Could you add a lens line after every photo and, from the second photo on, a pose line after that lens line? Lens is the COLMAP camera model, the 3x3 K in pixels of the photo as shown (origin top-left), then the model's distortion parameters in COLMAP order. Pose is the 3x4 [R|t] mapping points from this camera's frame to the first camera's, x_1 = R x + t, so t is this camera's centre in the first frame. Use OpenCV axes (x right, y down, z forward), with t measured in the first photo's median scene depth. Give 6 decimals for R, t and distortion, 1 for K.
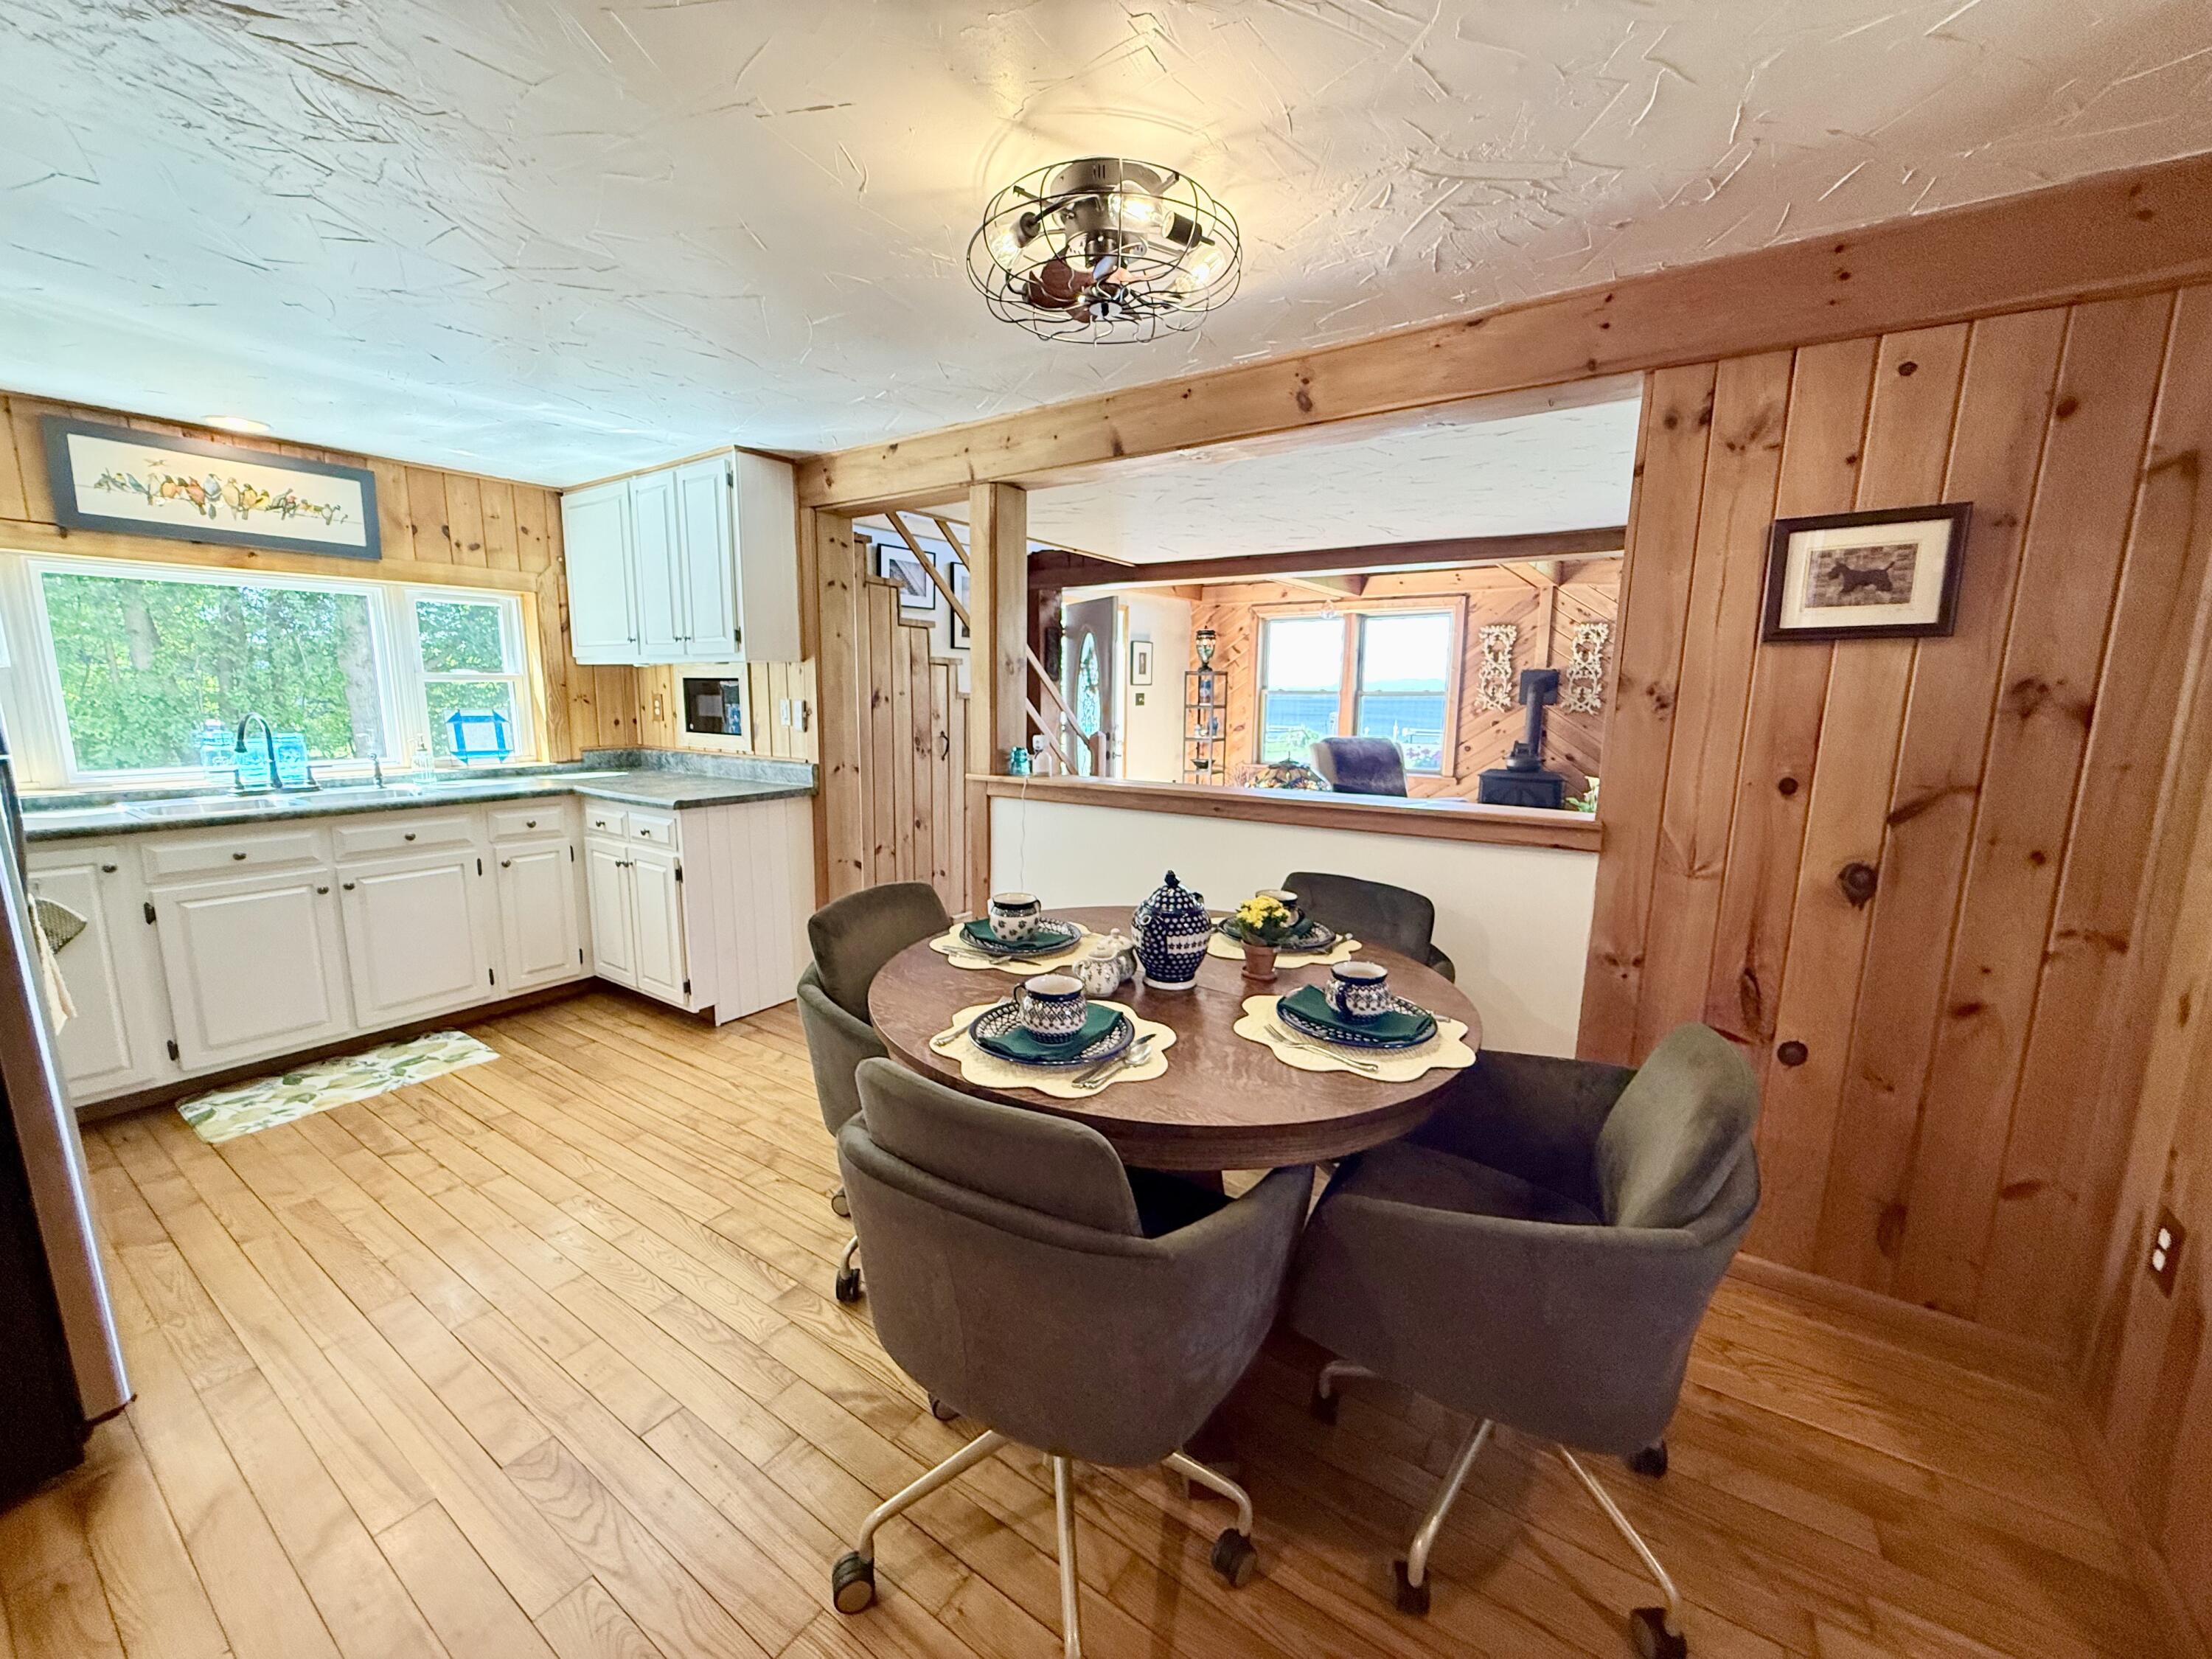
lens RADIAL K [[882.0, 0, 1102.2], [0, 882.0, 831.9], [0, 0, 1]] dist [0.000215, 0.000067]
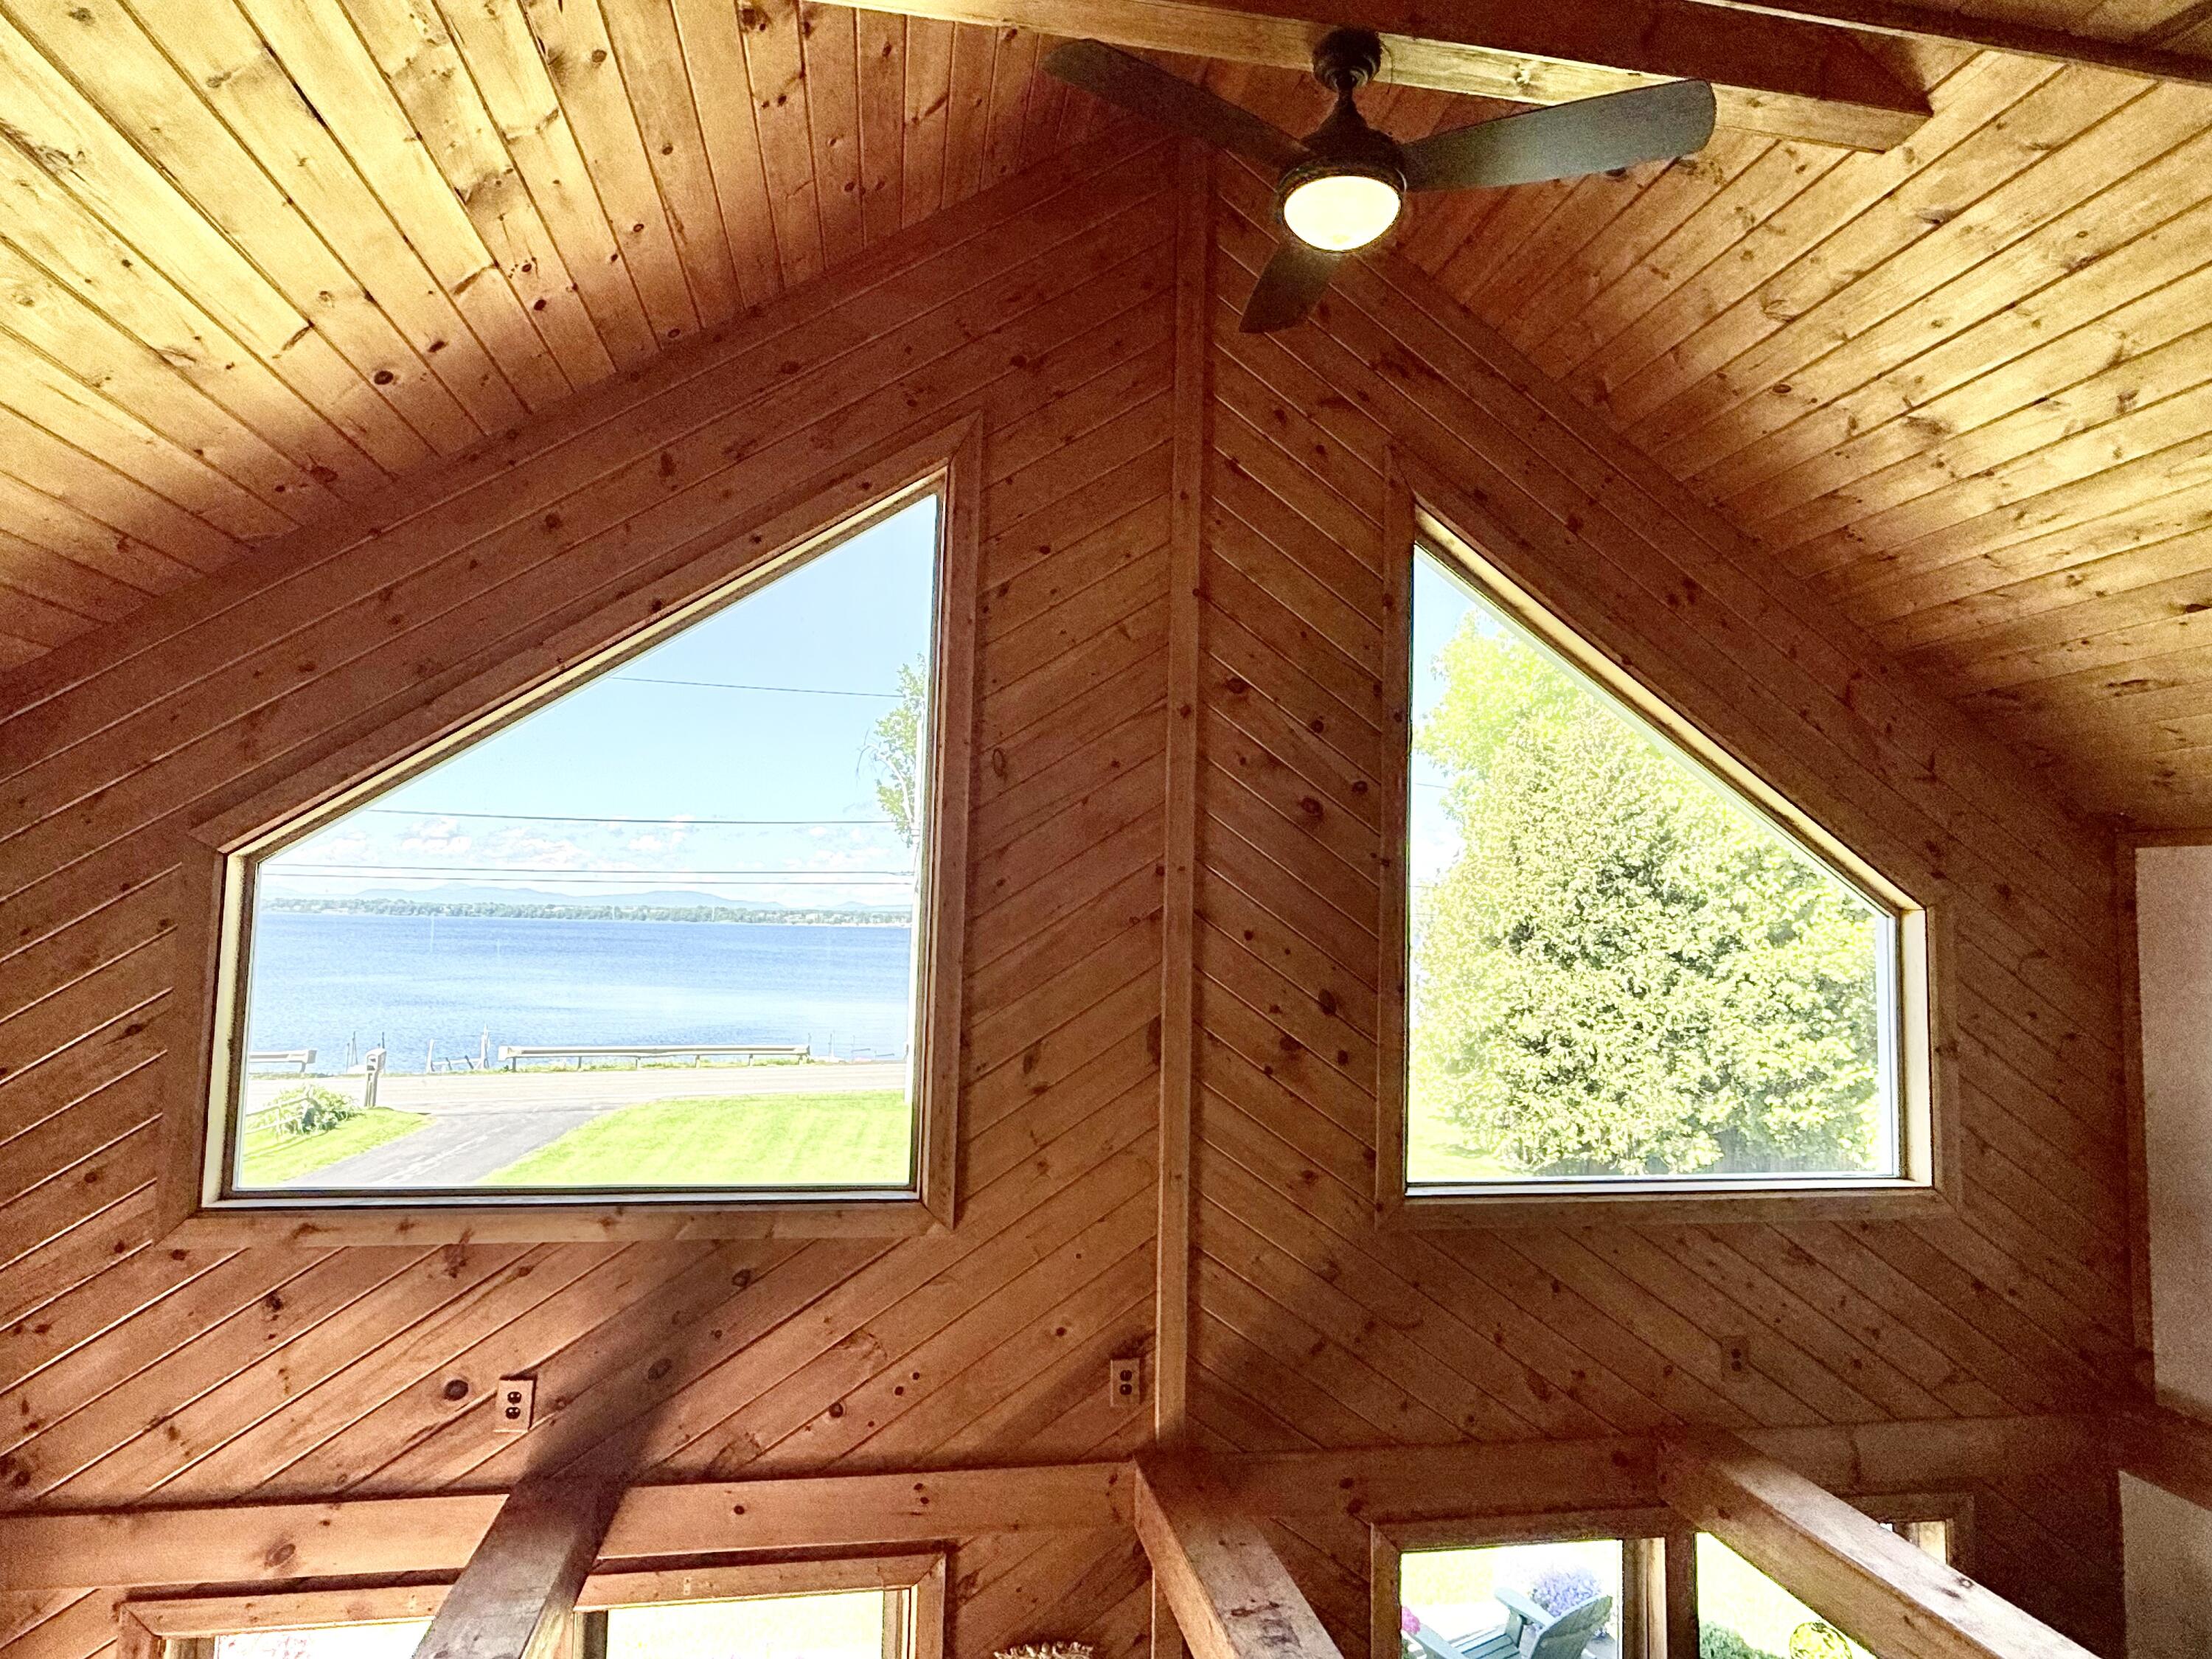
lens RADIAL K [[1264.7, 0, 1101.2], [0, 1264.7, 837.2], [0, 0, 1]] dist [-0.001373, 0.003081]
pose [[0.709376, 0.058628, 0.702387, 0.232072], [0.091507, 0.980440, -0.174254, -0.882793], [-0.698865, 0.187885, 0.690136, 1.205270]]
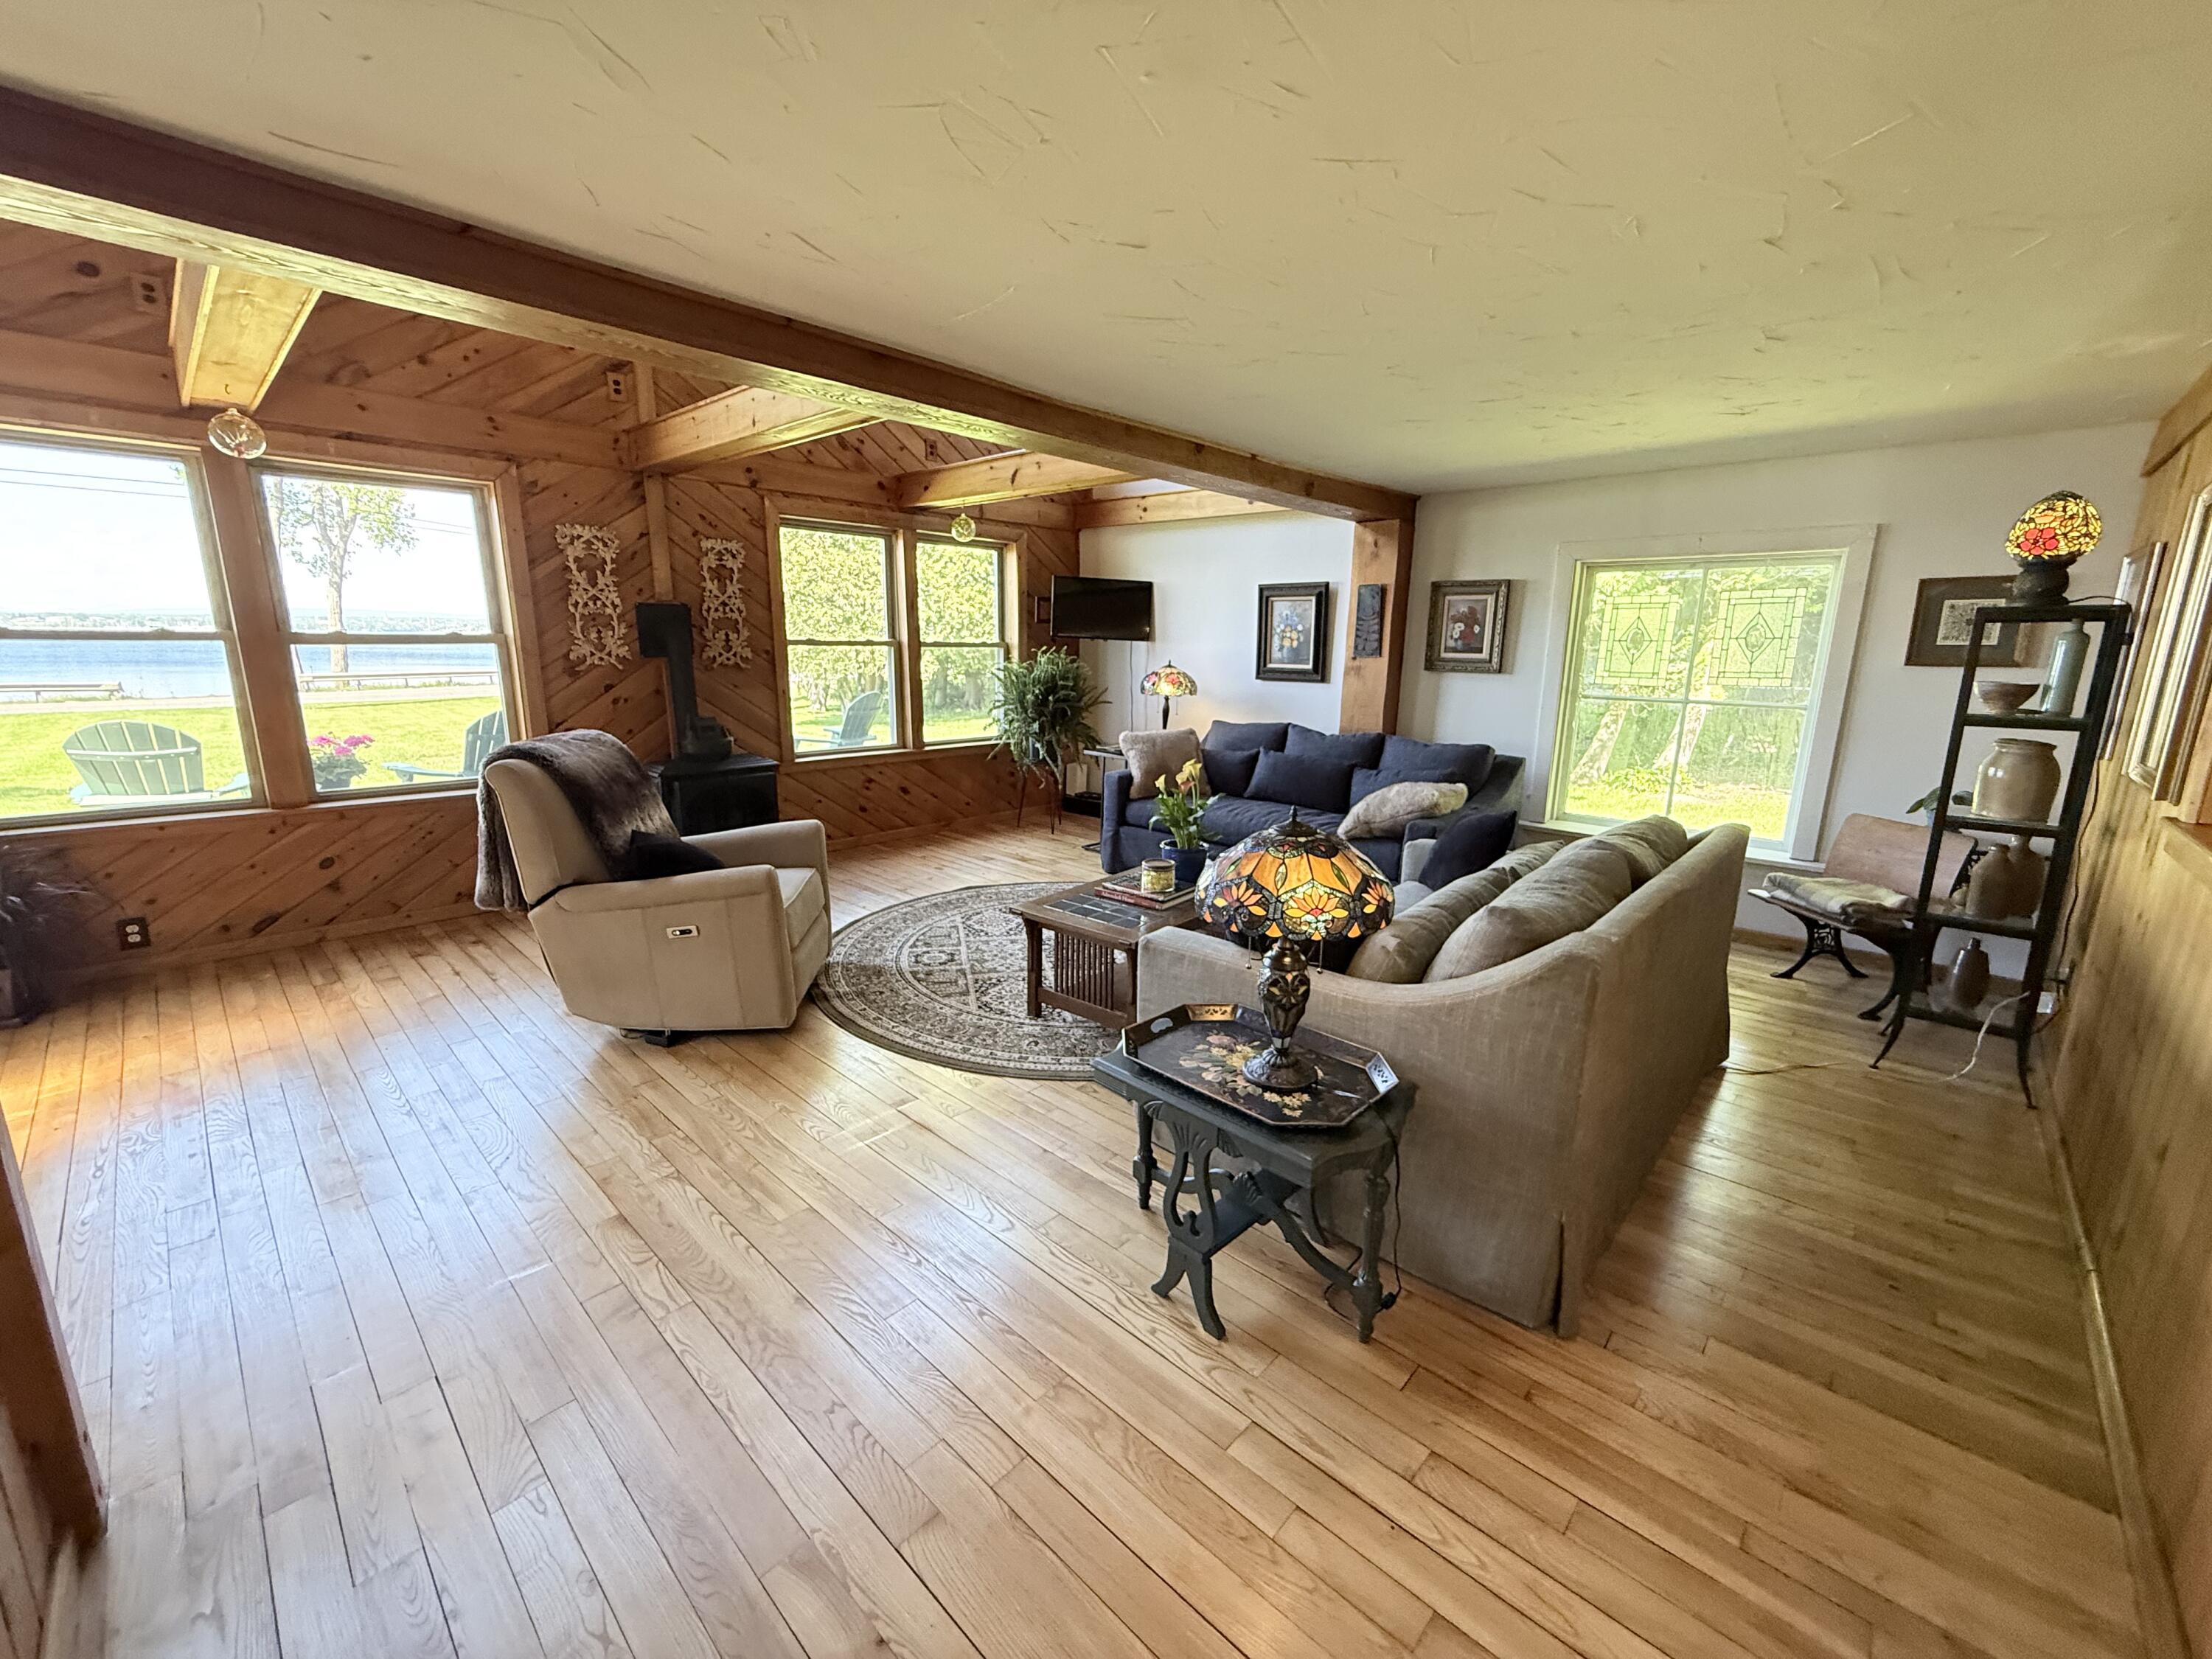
lens RADIAL K [[882.0, 0, 1105.7], [0, 882.0, 833.5], [0, 0, 1]] dist [0.000215, 0.000067]
pose [[0.153327, -0.217607, 0.963918, -0.242273], [0.141564, 0.970228, 0.196513, -0.194656], [-0.977983, 0.106326, 0.179568, 1.132034]]
